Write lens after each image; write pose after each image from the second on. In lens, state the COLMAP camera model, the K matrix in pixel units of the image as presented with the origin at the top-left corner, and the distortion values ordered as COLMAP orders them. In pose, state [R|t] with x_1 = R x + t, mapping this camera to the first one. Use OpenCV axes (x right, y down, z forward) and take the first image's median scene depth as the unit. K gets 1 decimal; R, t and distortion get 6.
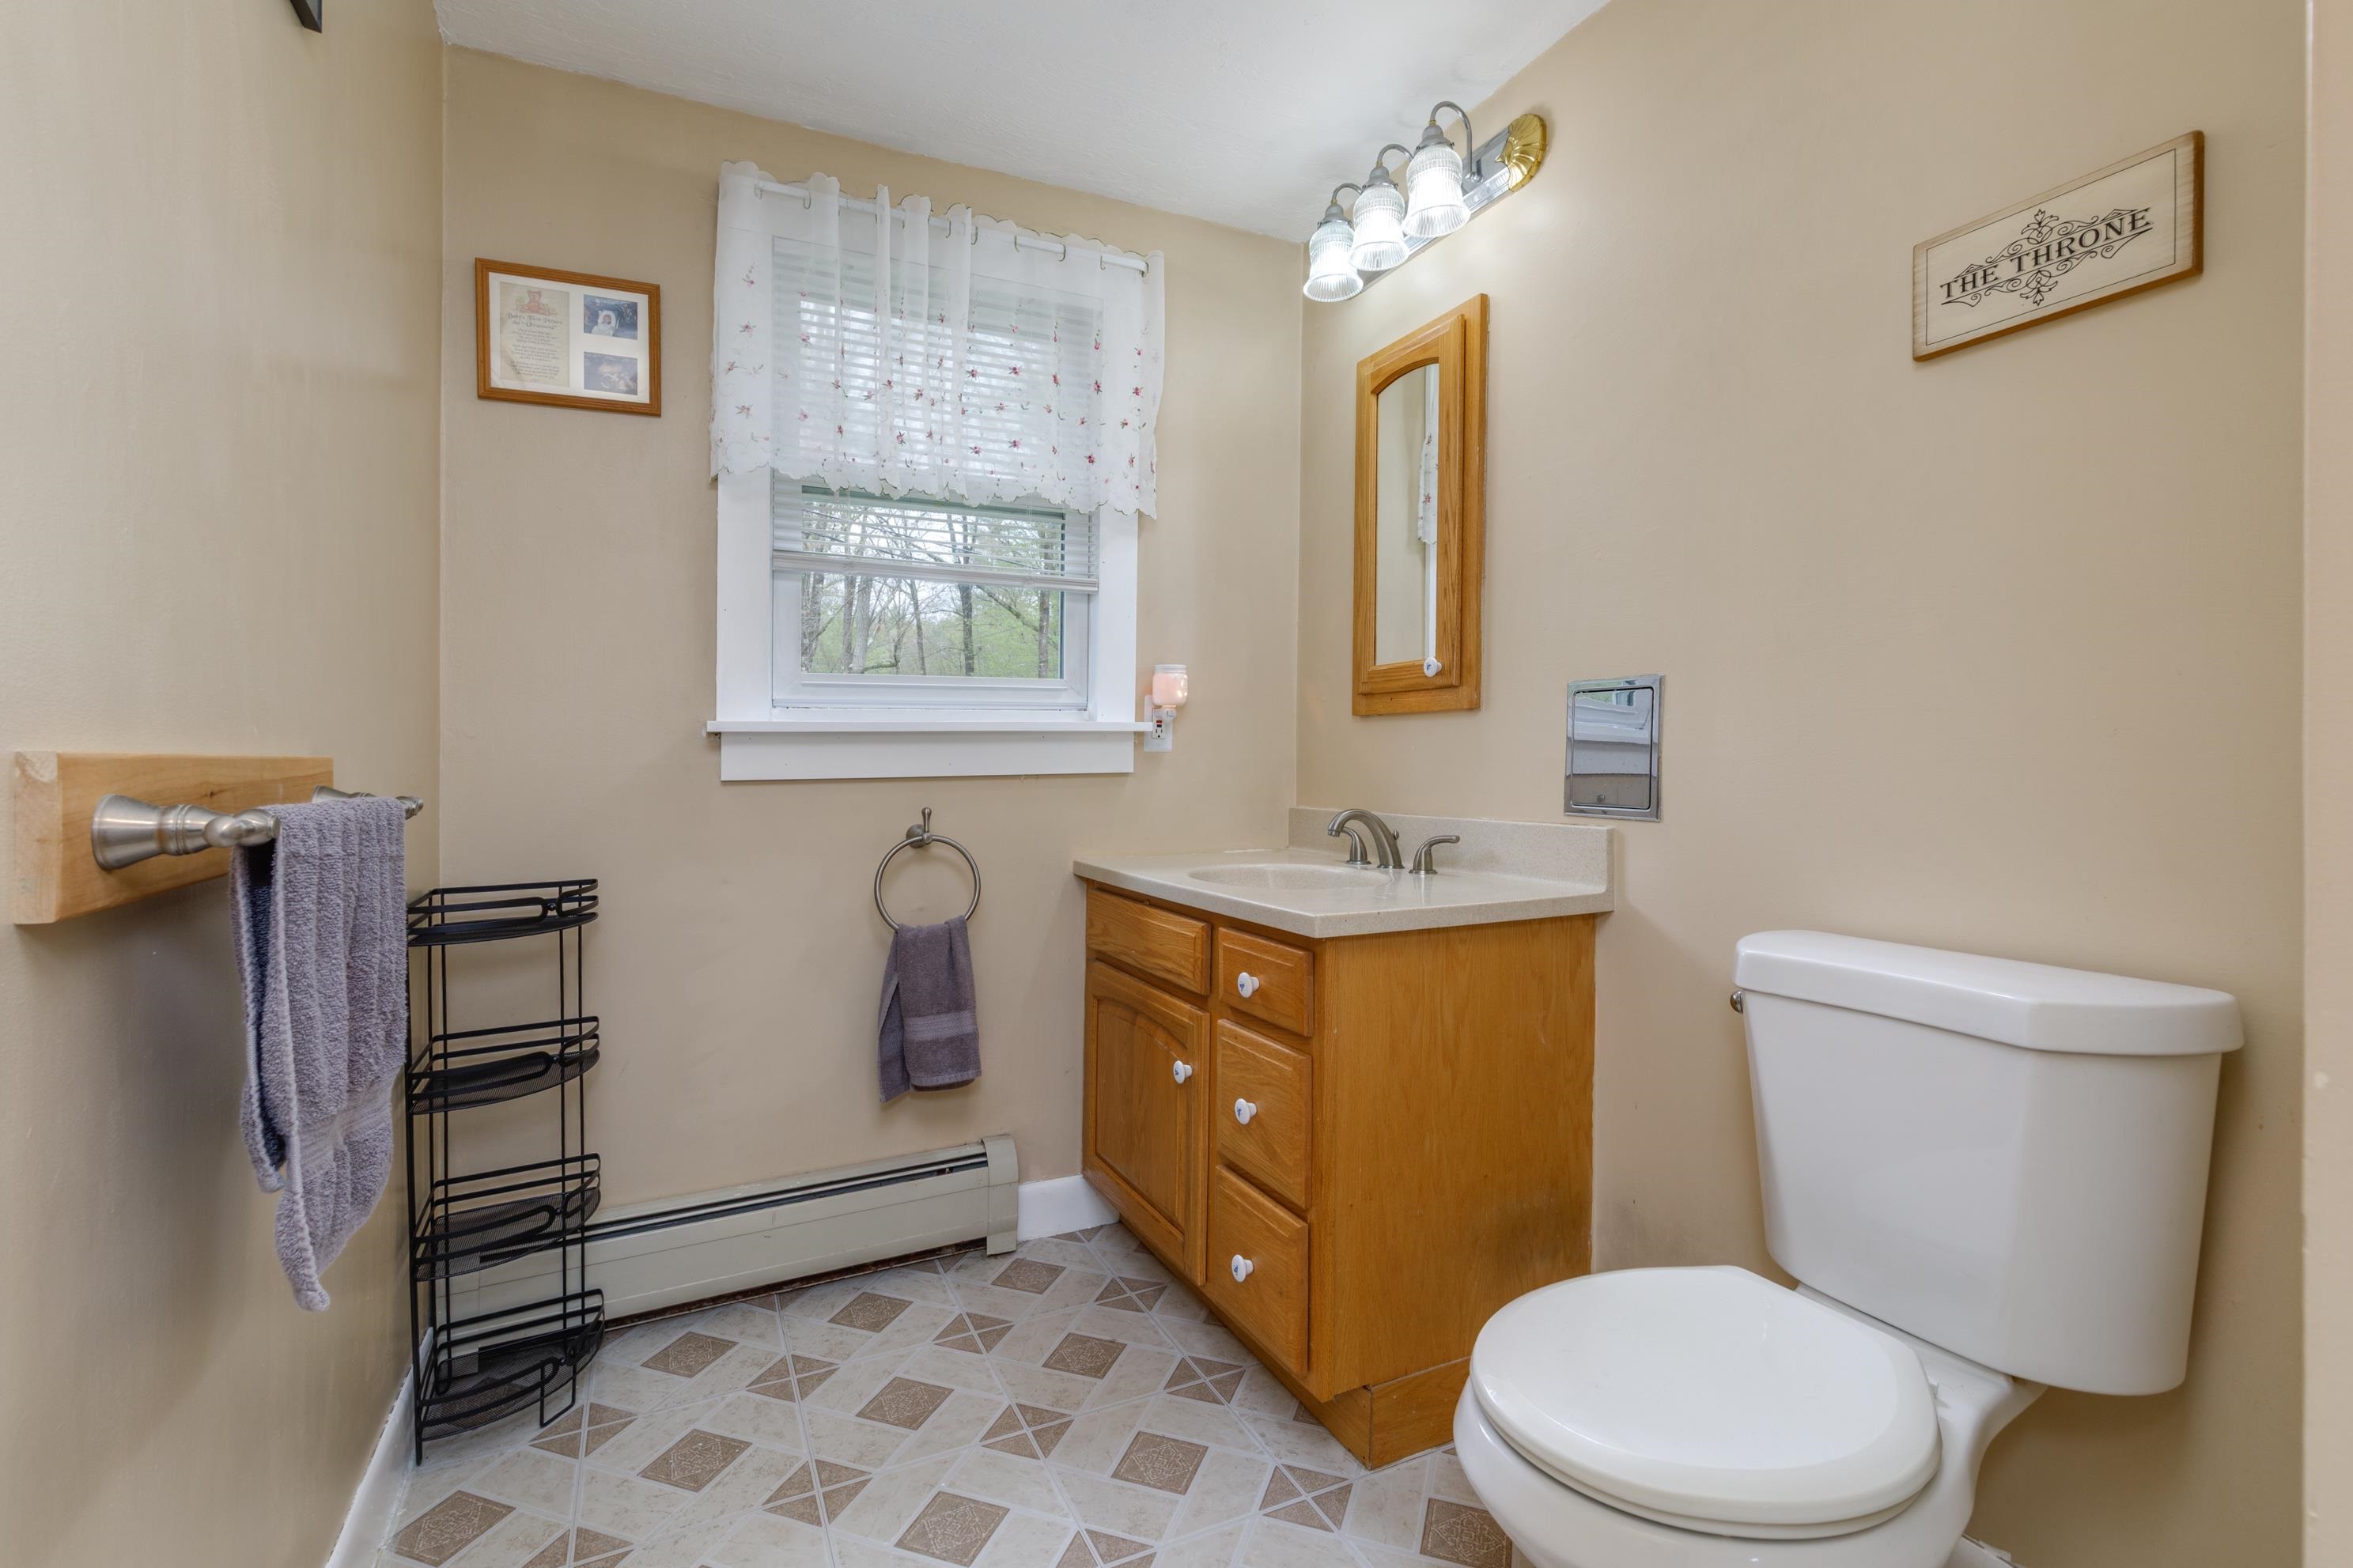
lens RADIAL K [[1123.7, 0, 1242.8], [0, 1123.7, 736.0], [0, 0, 1]] dist [0.003830, -0.000017]
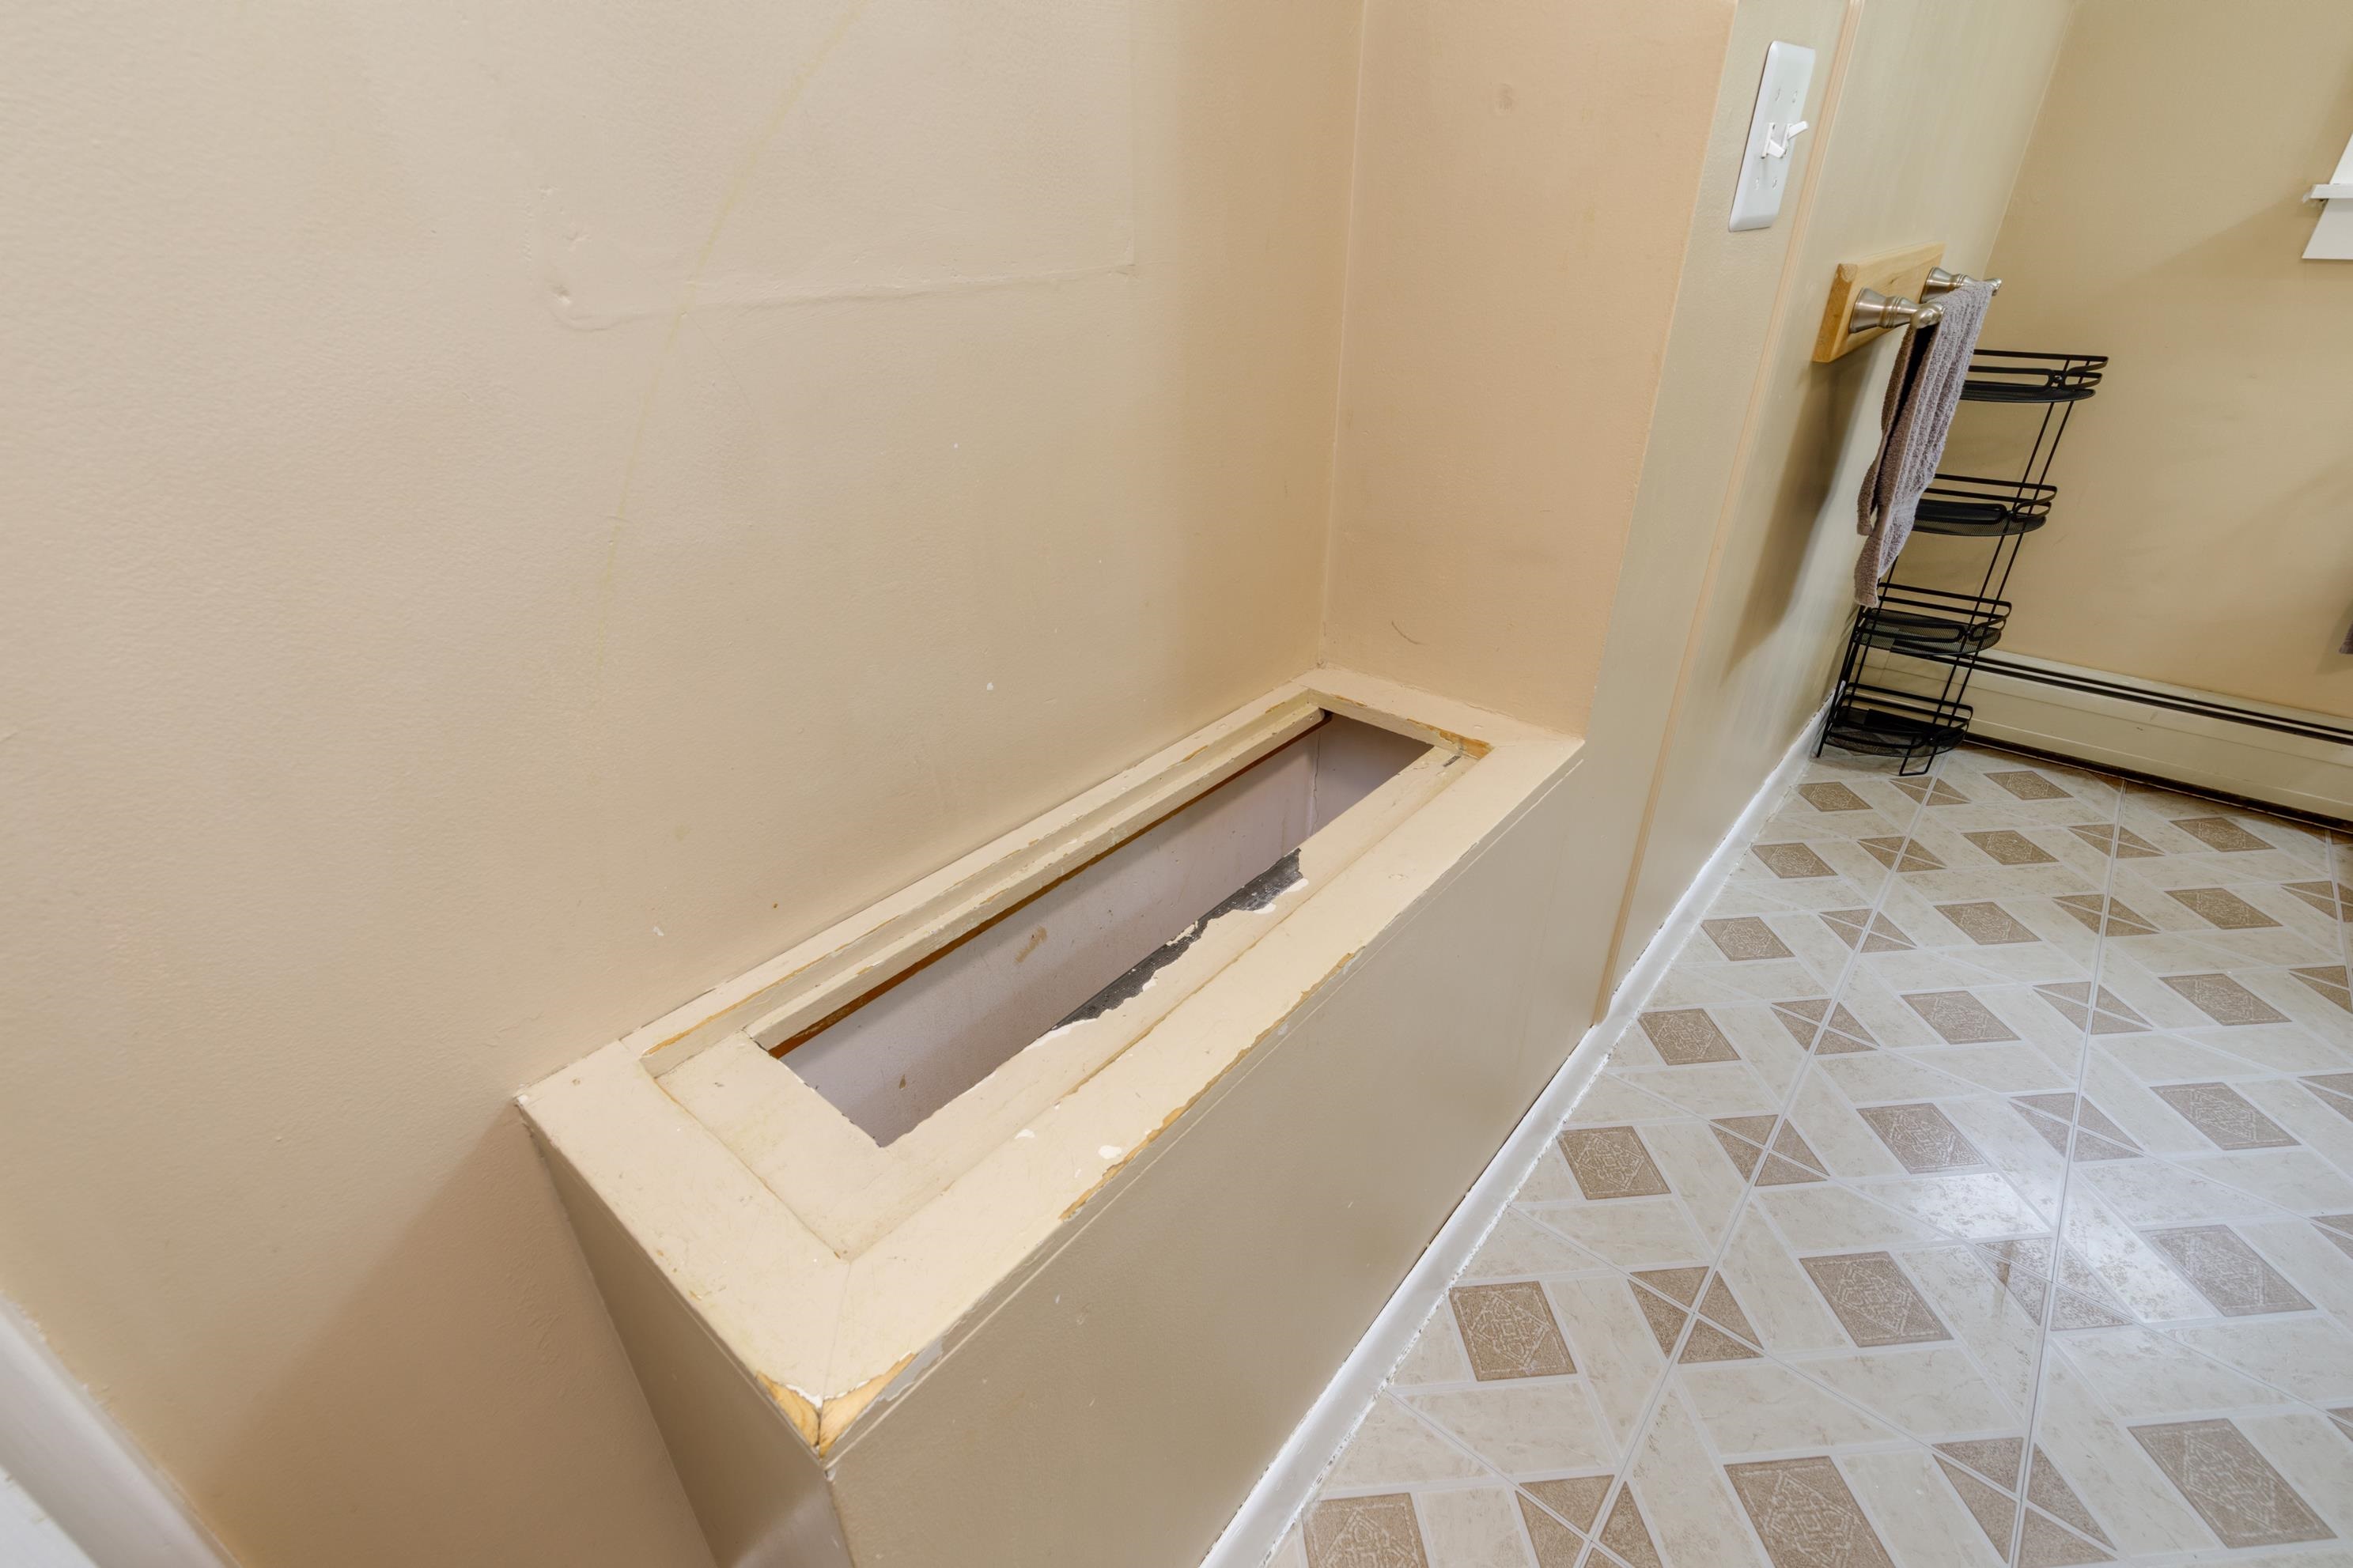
lens RADIAL K [[1029.3, 0, 1176.4], [0, 1029.3, 754.5], [0, 0, 1]] dist [0.001490, -0.000285]
pose [[0.357242, 0.446409, -0.820425, 0.076648], [0.019200, 0.874693, 0.484297, -0.032362], [0.933815, -0.188764, 0.303906, -0.185772]]
